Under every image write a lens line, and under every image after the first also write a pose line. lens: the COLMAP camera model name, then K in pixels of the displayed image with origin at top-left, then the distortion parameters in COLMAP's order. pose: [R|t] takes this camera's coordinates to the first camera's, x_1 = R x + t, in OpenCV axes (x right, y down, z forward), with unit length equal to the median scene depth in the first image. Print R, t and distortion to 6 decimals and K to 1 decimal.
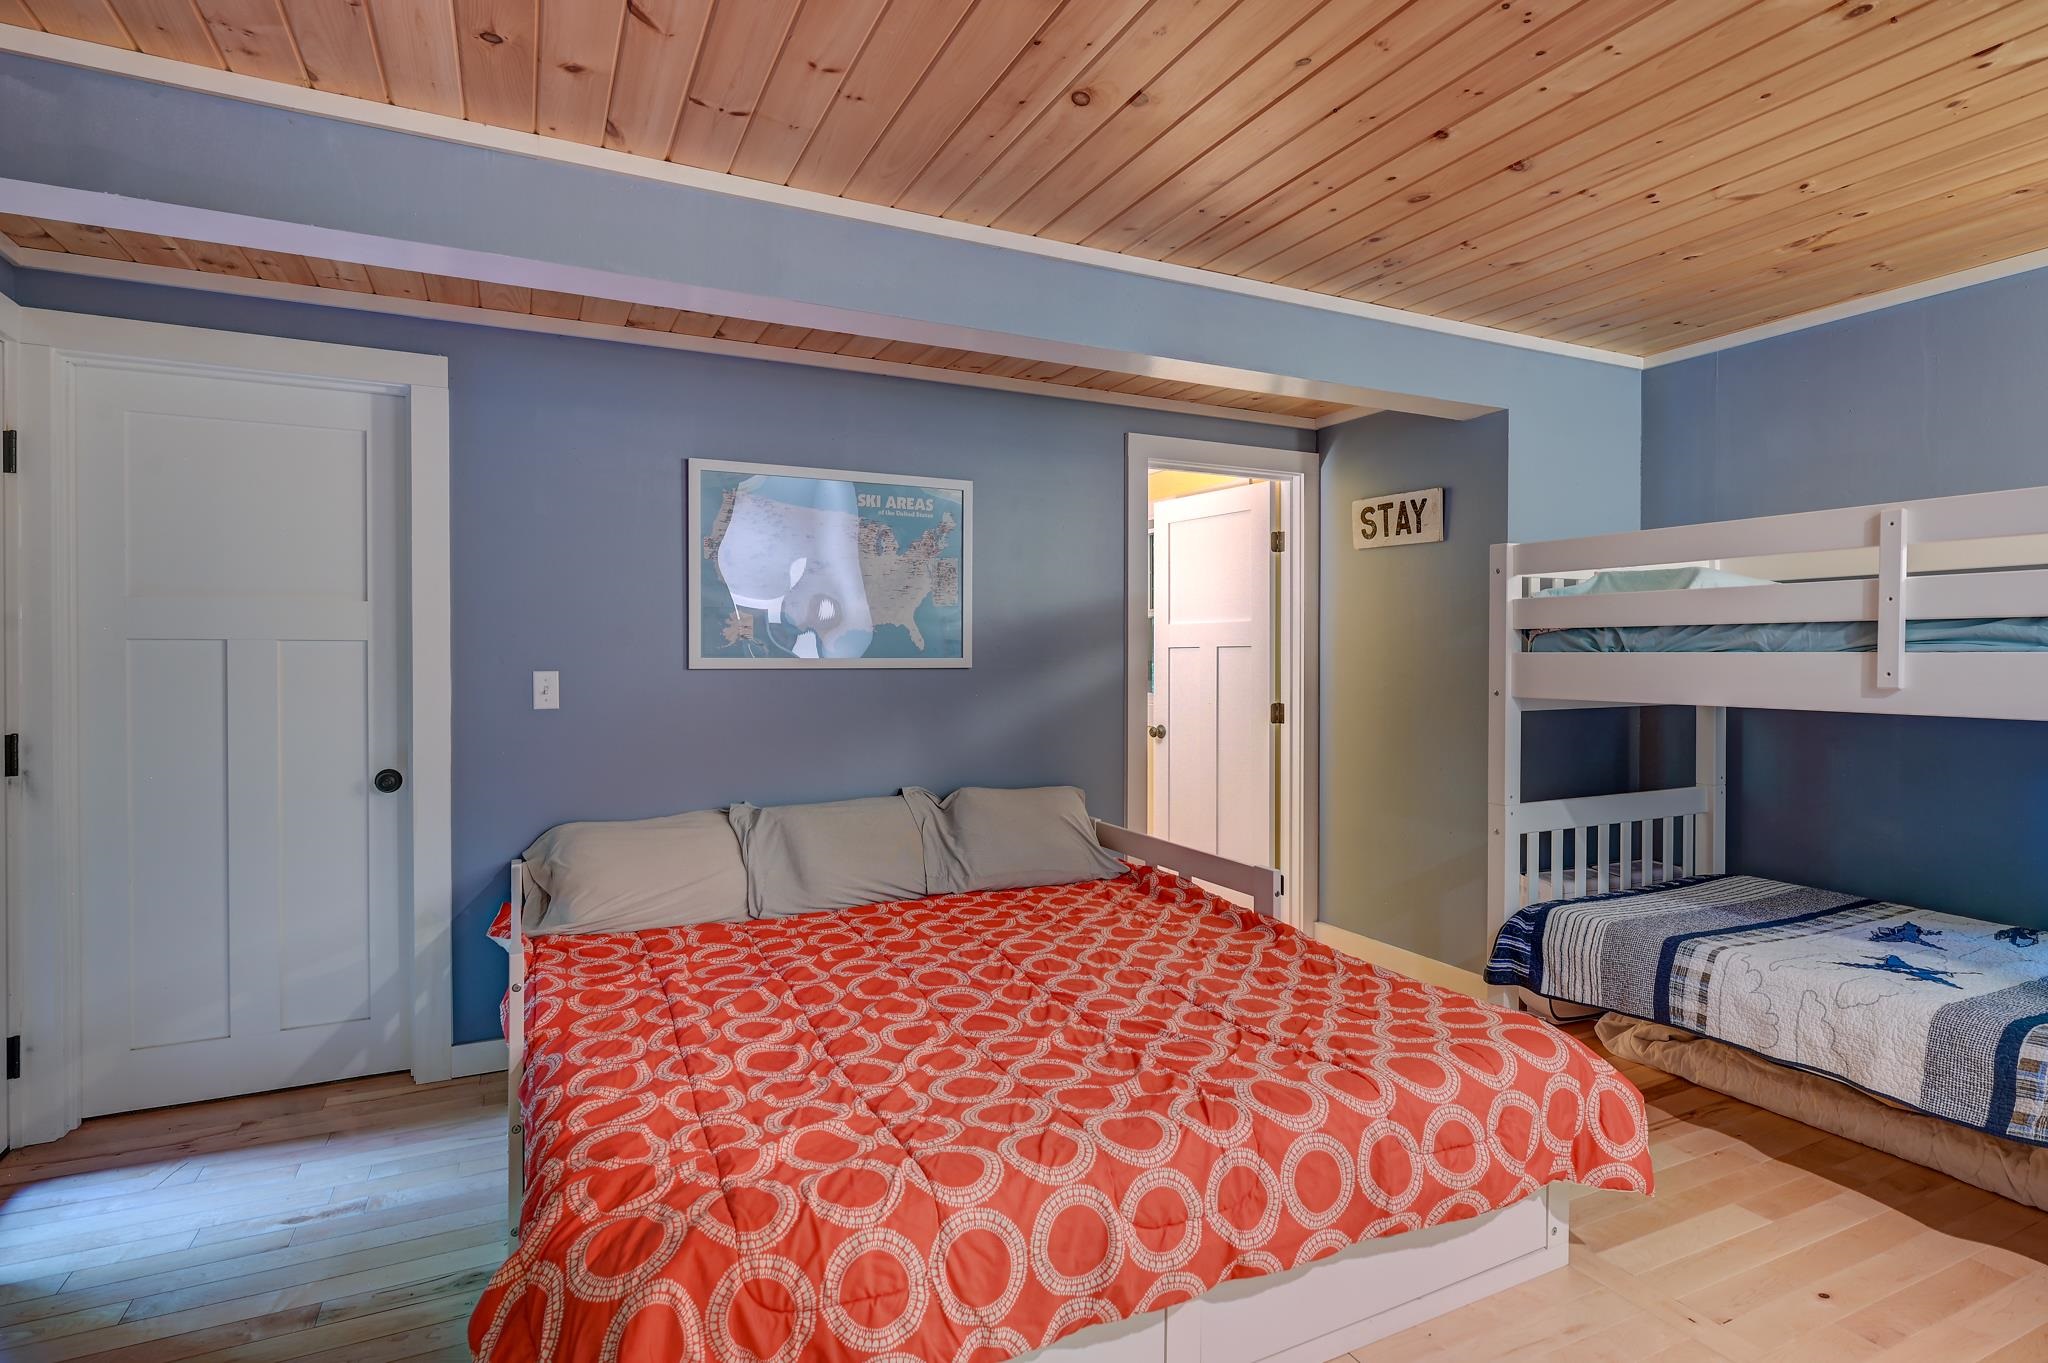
lens RADIAL K [[1030.8, 0, 1020.0], [0, 1030.8, 673.2], [0, 0, 1]] dist [0.000863, 0.000367]
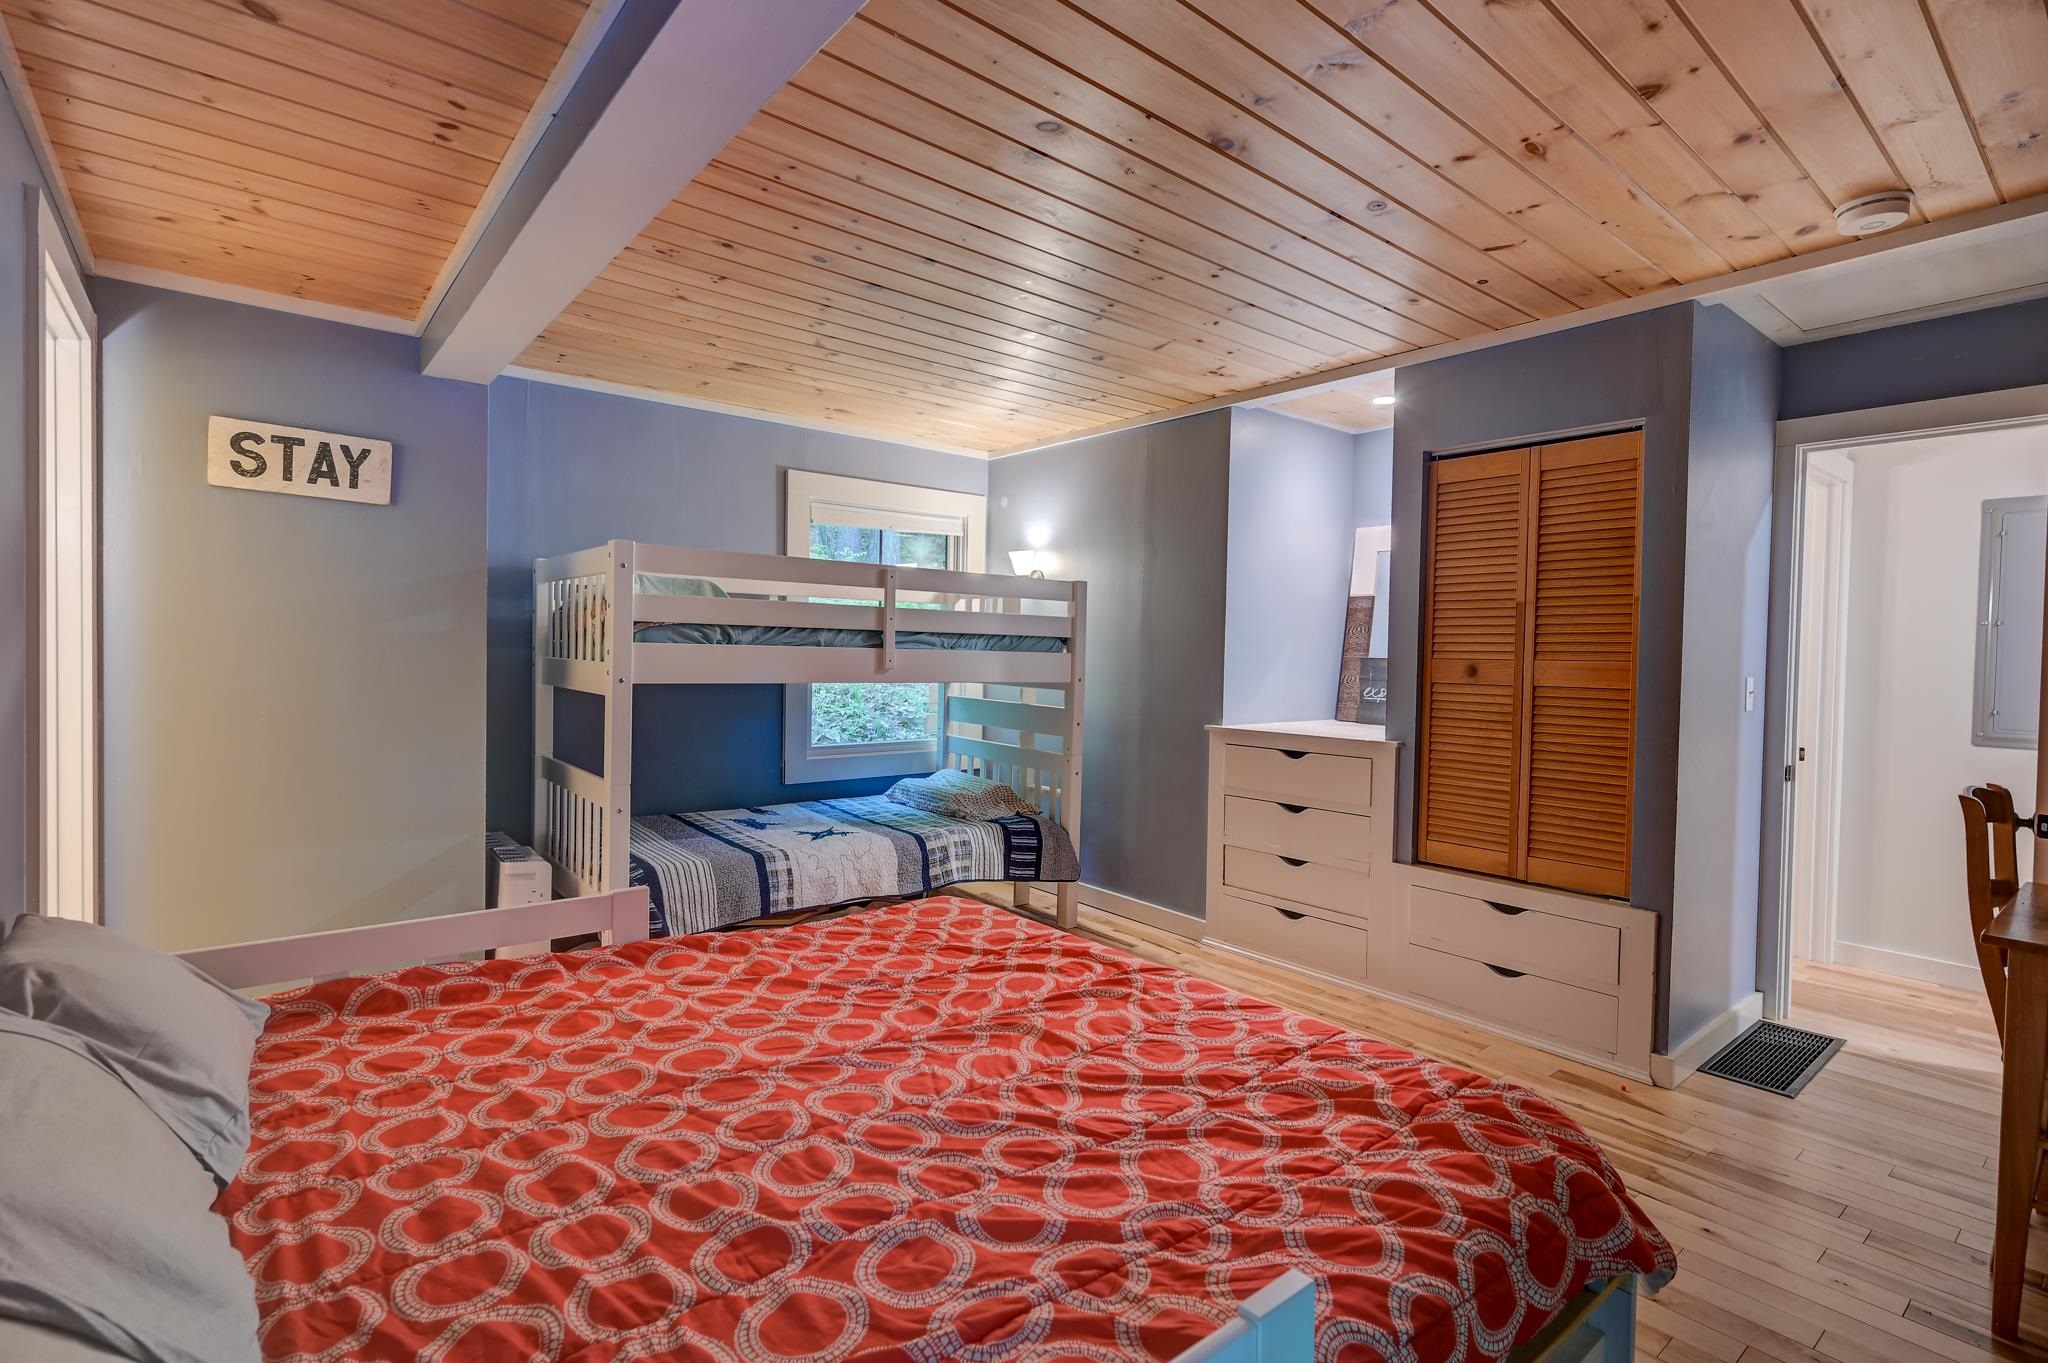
lens RADIAL K [[961.4, 0, 1024.5], [0, 961.4, 673.1], [0, 0, 1]] dist [0.003665, -0.000052]
pose [[-0.226552, -0.025372, 0.973669, -0.482386], [-0.004148, 0.999677, 0.025084, -0.011972], [-0.973990, 0.001644, -0.226584, 0.664635]]
